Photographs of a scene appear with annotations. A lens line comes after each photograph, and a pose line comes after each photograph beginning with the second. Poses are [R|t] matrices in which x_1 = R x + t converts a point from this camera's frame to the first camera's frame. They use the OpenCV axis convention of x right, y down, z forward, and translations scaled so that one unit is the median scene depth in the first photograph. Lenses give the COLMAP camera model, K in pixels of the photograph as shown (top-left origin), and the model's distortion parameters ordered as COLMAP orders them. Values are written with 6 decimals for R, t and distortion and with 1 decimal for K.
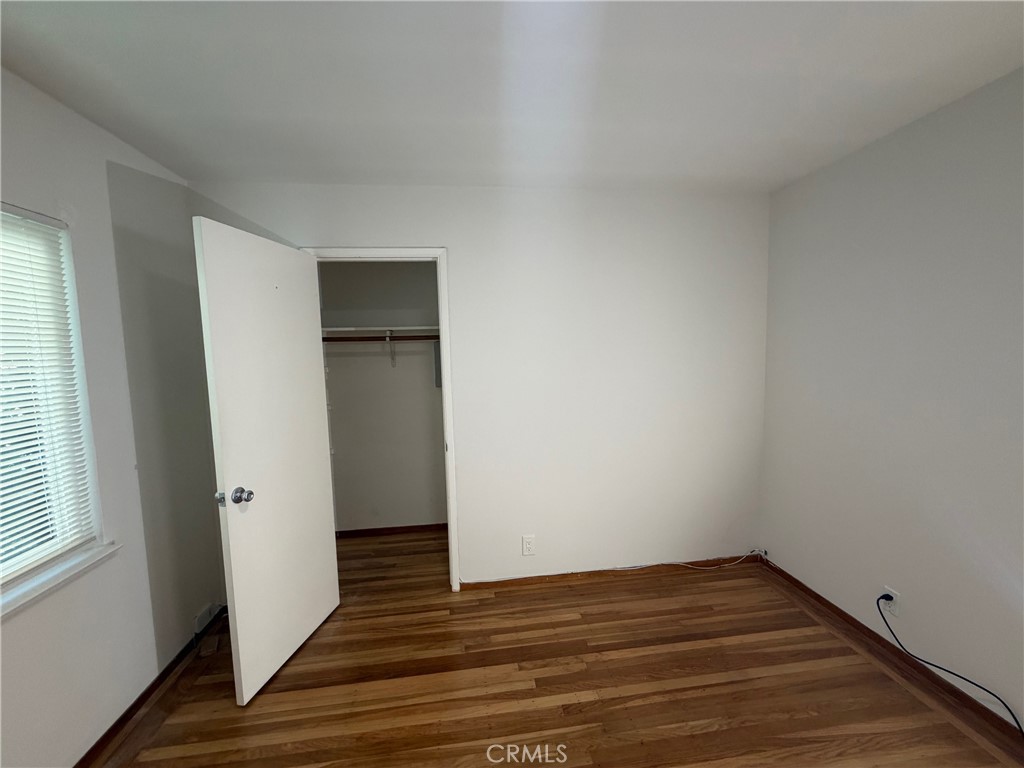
lens RADIAL K [[431.1, 0, 510.8], [0, 431.1, 386.7], [0, 0, 1]] dist [0.002821, 0.000225]
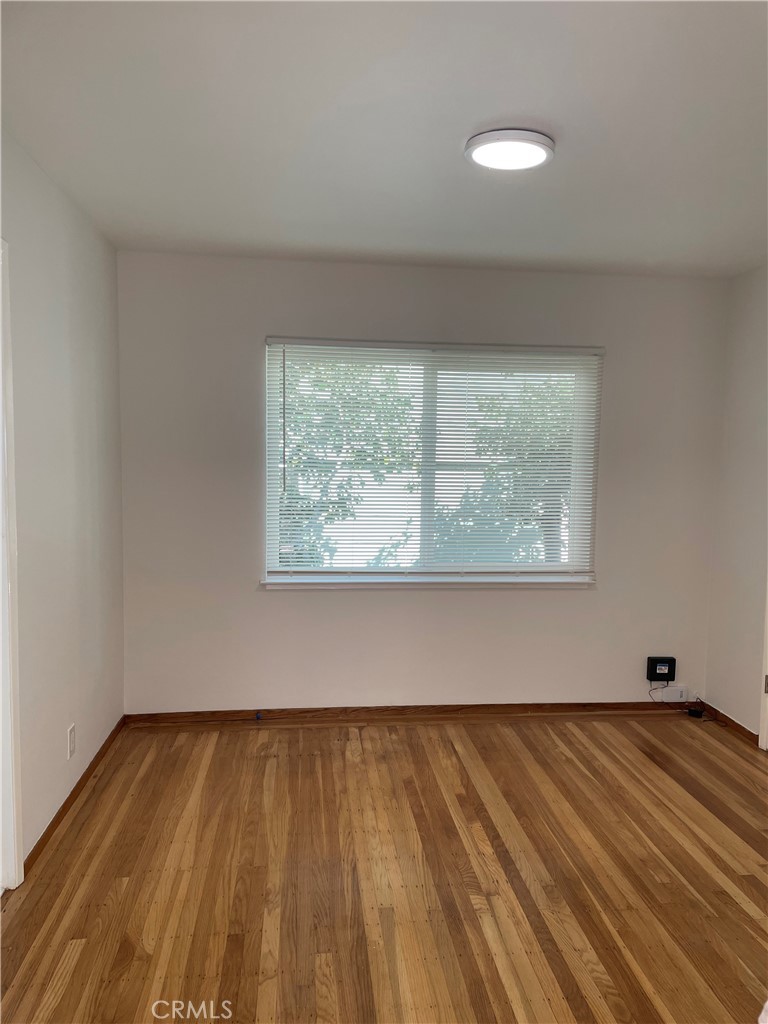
lens RADIAL K [[773.1, 0, 385.9], [0, 773.1, 514.8], [0, 0, 1]] dist [0.068748, -0.000003]
pose [[-0.035547, 0.095655, -0.994780, 1.677140], [-0.100705, 0.989999, 0.098793, -0.082806], [0.994281, 0.103691, -0.025559, 0.310930]]
